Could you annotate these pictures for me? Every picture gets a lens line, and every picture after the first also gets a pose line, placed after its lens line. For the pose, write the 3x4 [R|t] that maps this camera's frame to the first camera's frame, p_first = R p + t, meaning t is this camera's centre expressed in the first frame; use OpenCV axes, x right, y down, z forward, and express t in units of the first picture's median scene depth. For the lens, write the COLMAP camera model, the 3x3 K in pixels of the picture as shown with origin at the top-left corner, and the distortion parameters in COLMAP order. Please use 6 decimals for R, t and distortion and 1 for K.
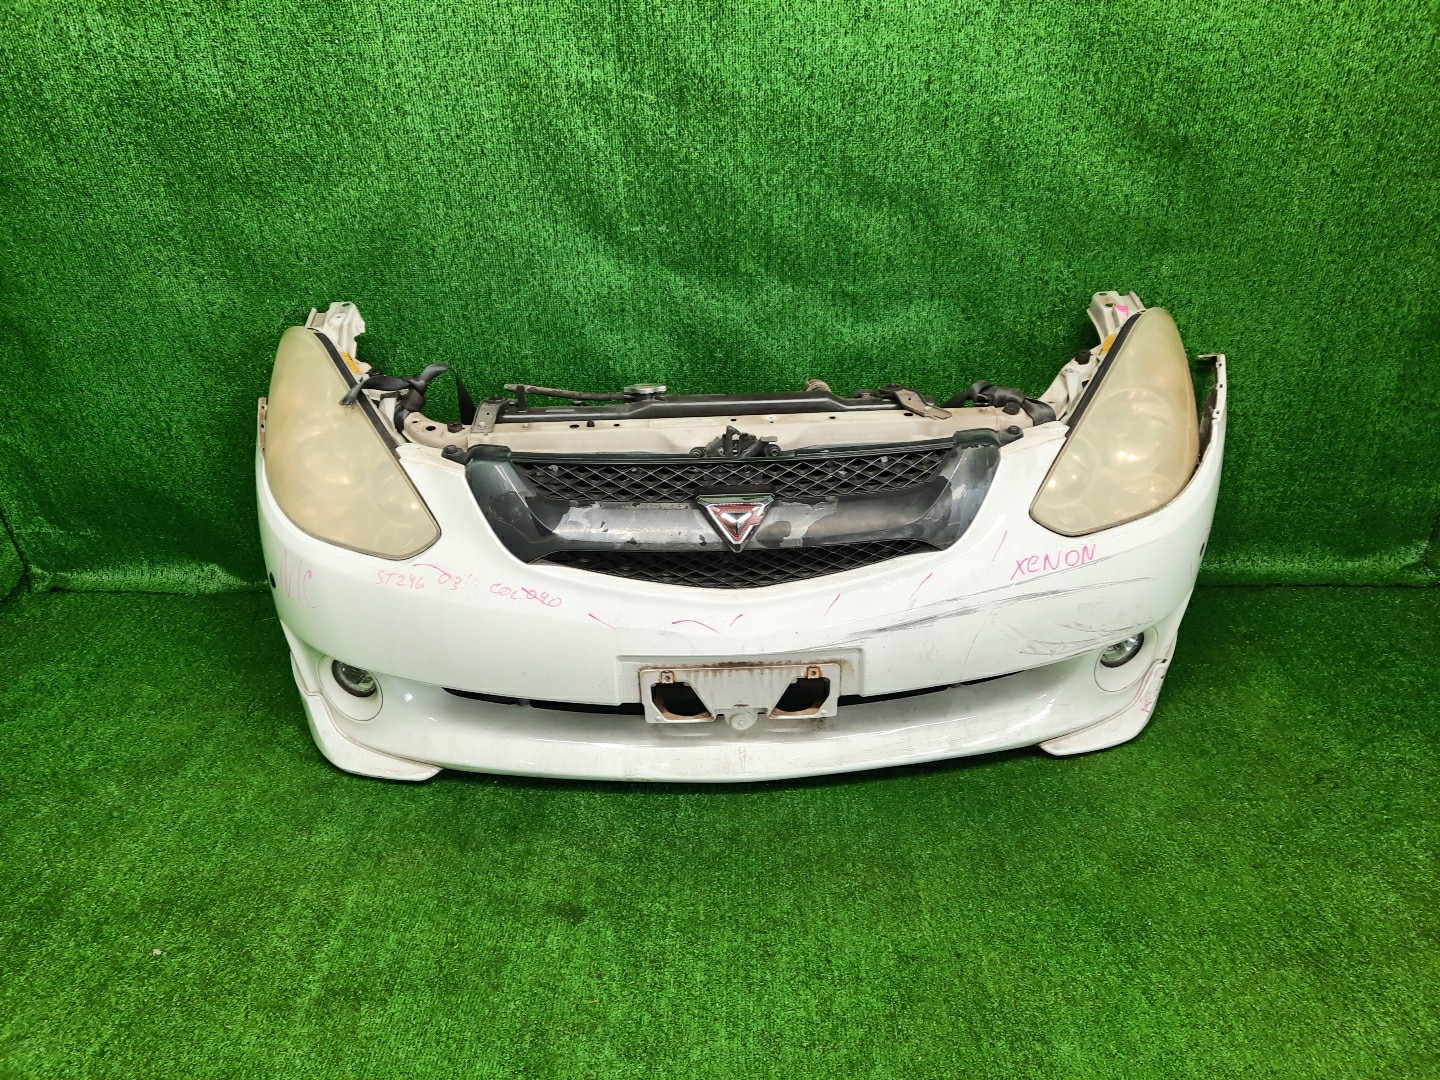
lens RADIAL K [[1039.0, 0, 720.0], [0, 1039.0, 540.0], [0, 0, 1]] dist [0.083337, -0.092632]
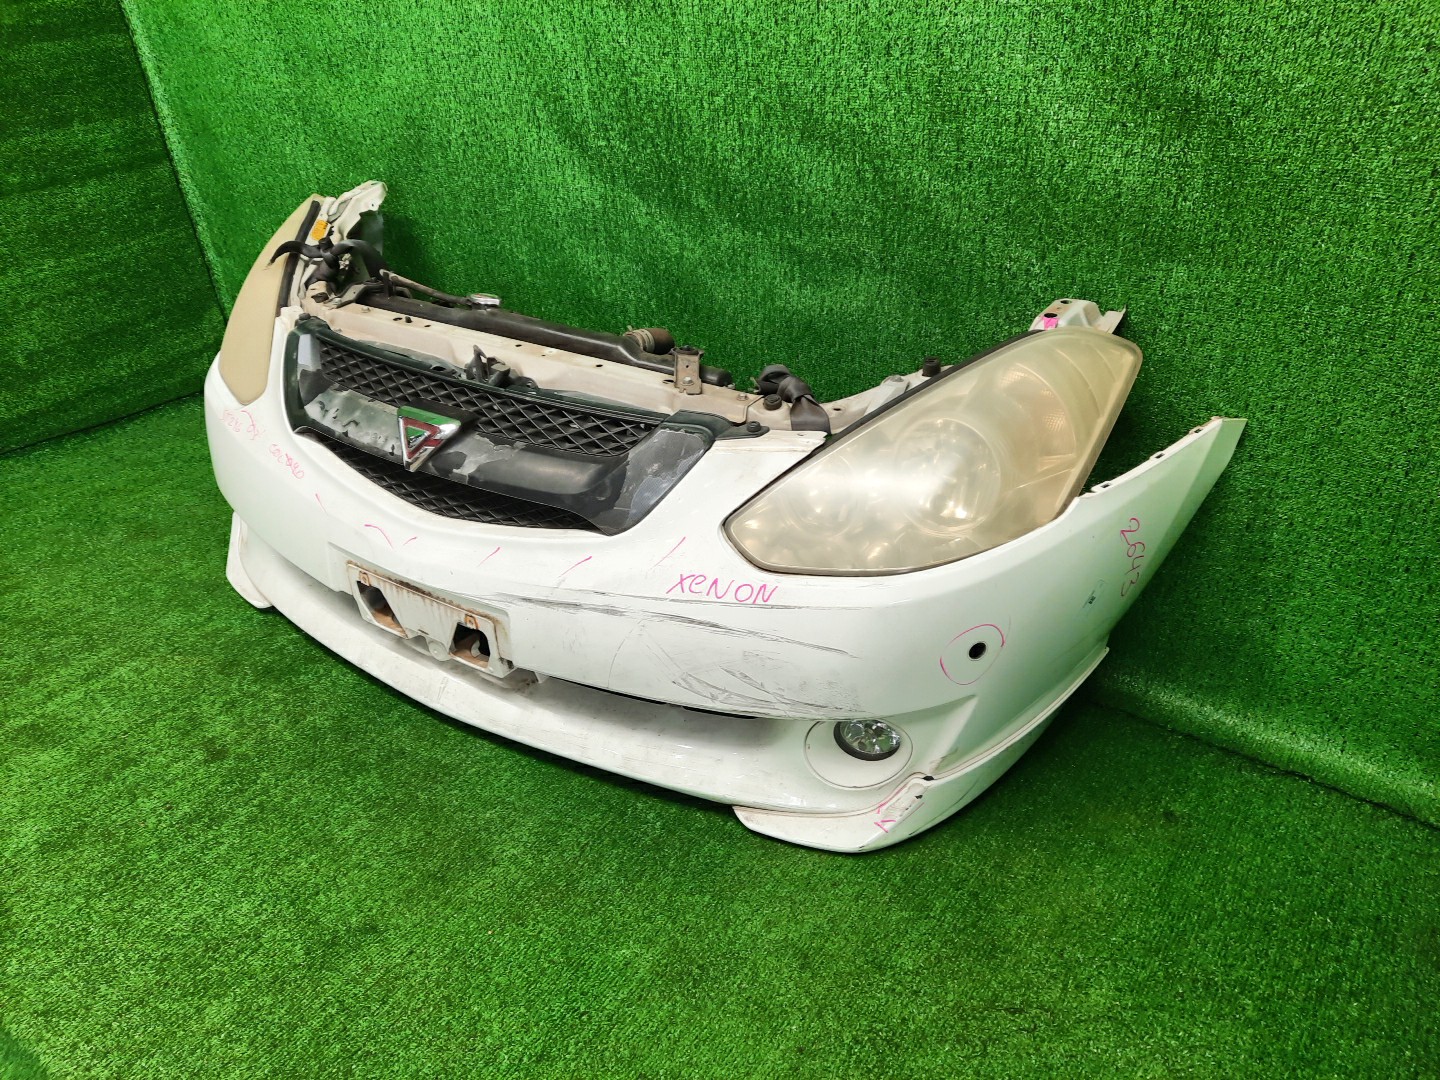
lens RADIAL K [[1039.0, 0, 720.0], [0, 1039.0, 540.0], [0, 0, 1]] dist [0.083337, -0.092632]
pose [[0.825781, 0.291296, -0.482941, 0.590195], [-0.274568, 0.955606, 0.106909, -0.086917], [0.492643, 0.044317, 0.869102, 0.245366]]
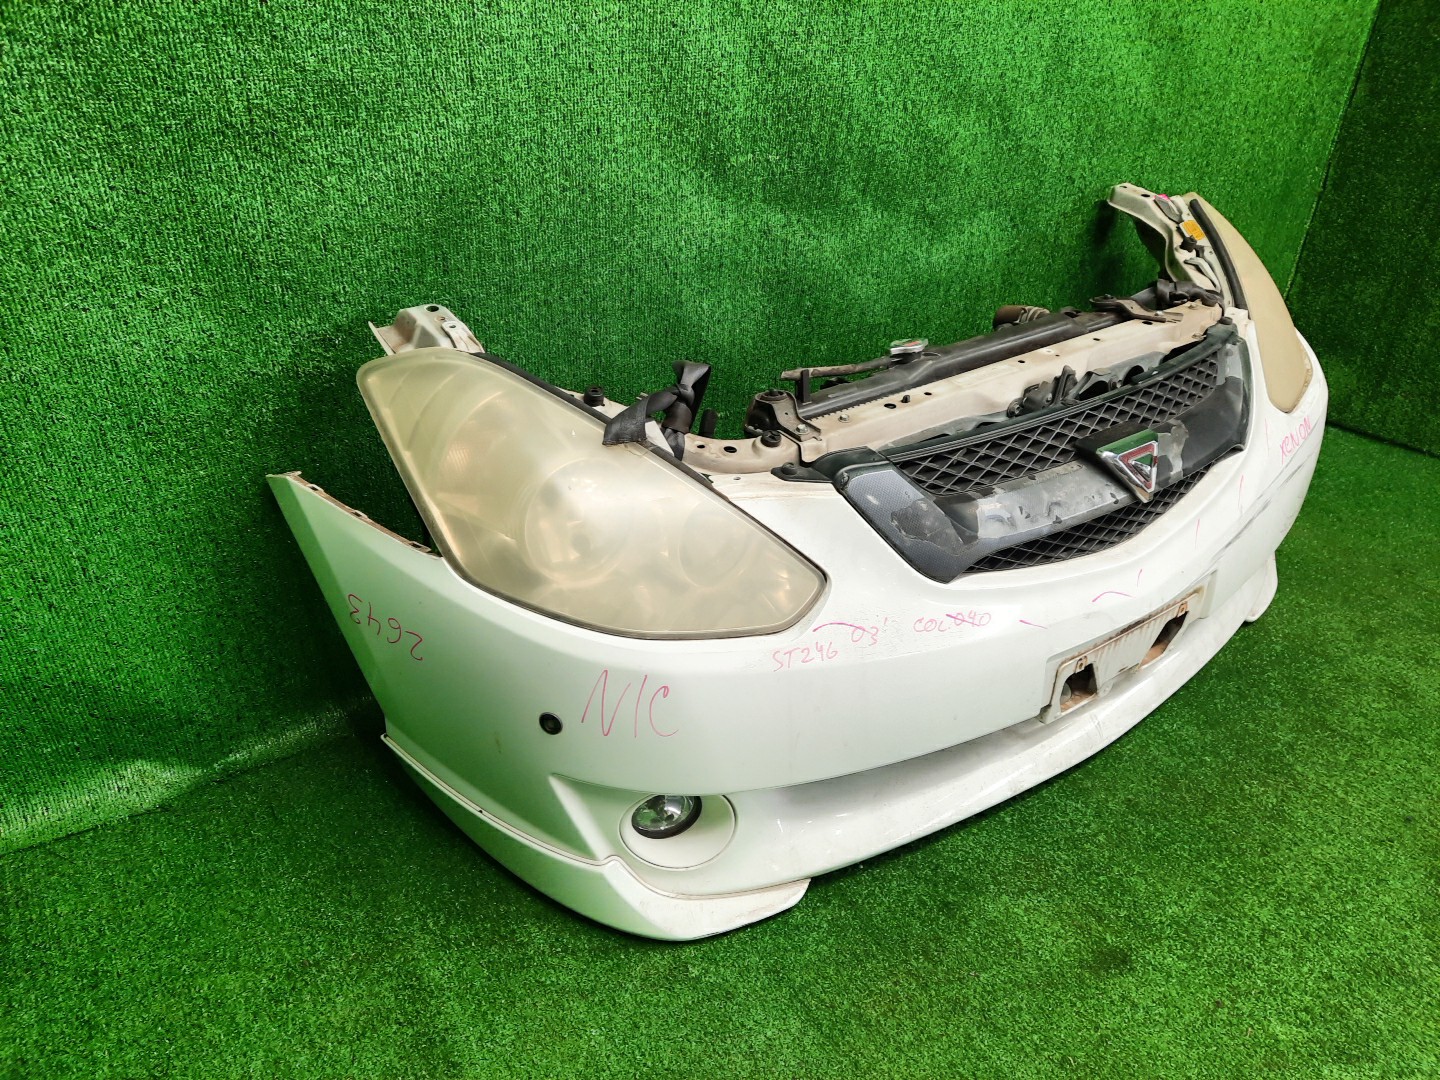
lens RADIAL K [[1039.0, 0, 720.0], [0, 1039.0, 540.0], [0, 0, 1]] dist [0.083337, -0.092632]
pose [[0.819635, -0.263495, 0.508693, -0.597138], [0.237973, 0.964312, 0.116063, -0.117560], [-0.521121, 0.025926, 0.853089, 0.343213]]
